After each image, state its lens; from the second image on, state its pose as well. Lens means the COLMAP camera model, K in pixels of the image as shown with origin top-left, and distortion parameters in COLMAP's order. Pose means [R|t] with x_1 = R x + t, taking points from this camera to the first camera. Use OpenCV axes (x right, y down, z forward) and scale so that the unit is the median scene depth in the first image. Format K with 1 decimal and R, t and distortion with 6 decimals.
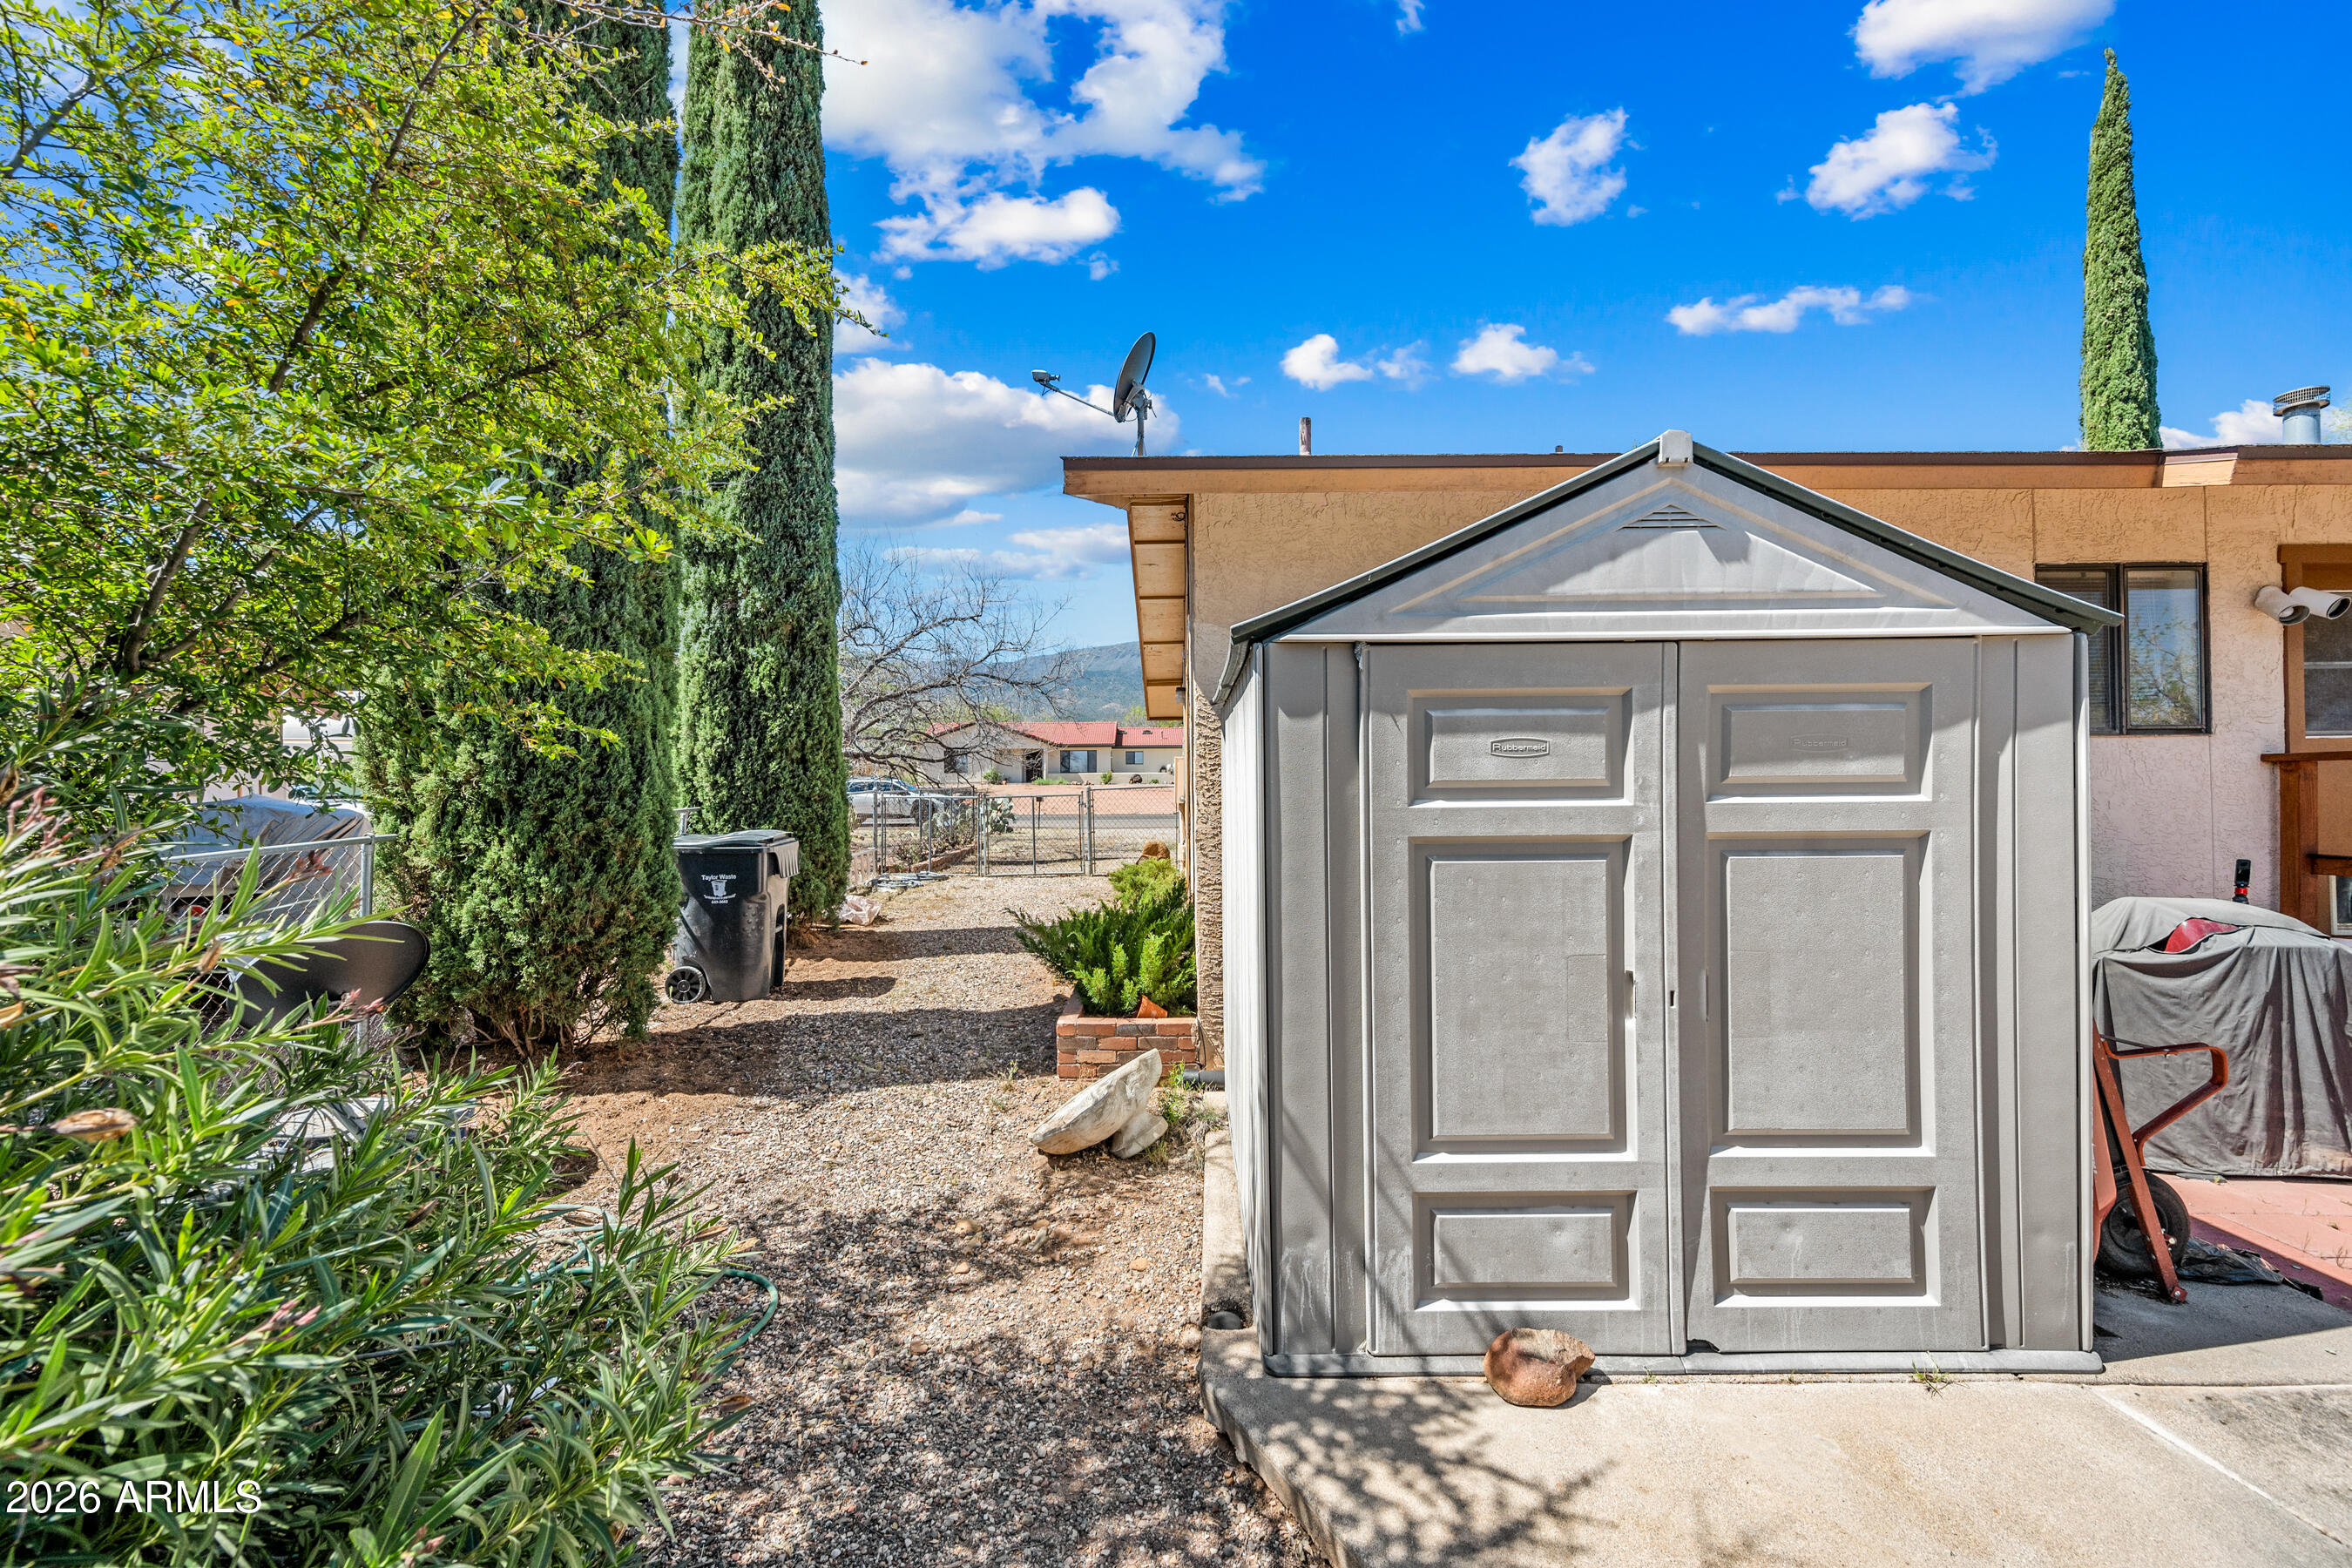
lens RADIAL K [[954.7, 0, 1175.2], [0, 954.7, 749.9], [0, 0, 1]] dist [-0.002012, -0.000167]
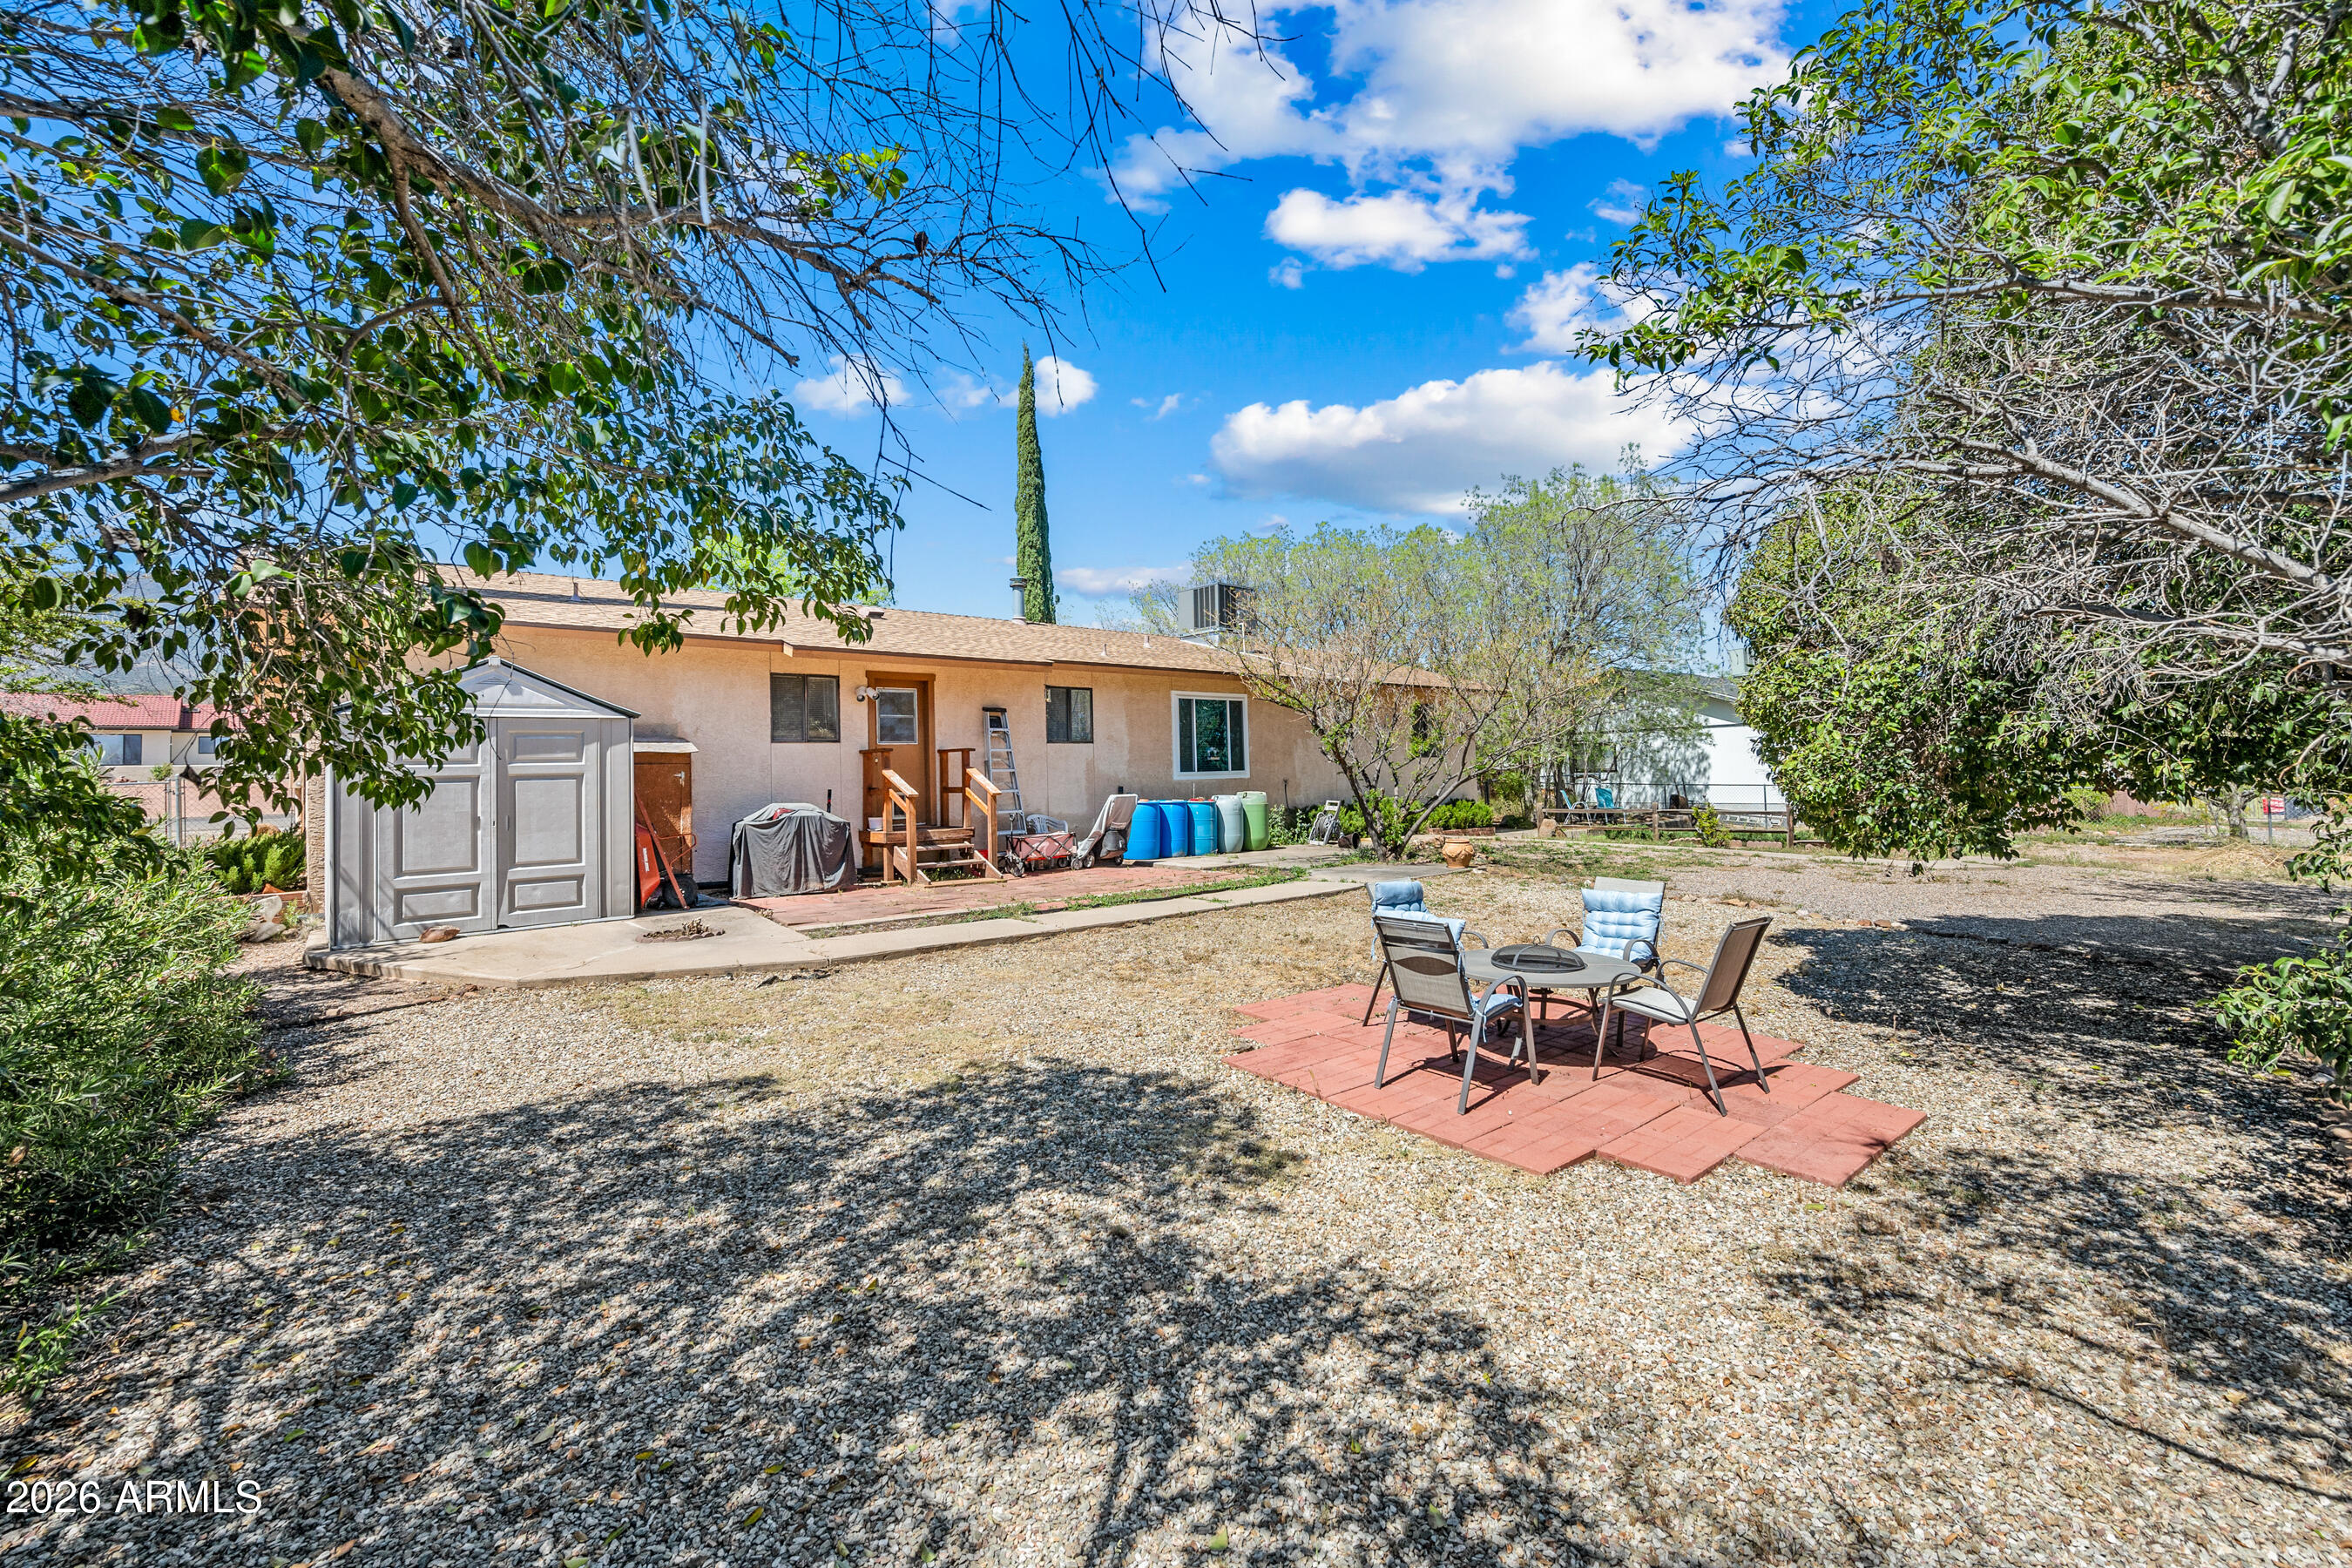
lens RADIAL K [[954.7, 0, 1175.2], [0, 954.7, 749.9], [0, 0, 1]] dist [-0.002012, -0.000167]
pose [[0.733214, 0.006150, 0.679970, -0.002812], [-0.014046, 0.999883, 0.006102, -0.052523], [-0.679853, -0.014025, 0.733214, -3.045107]]
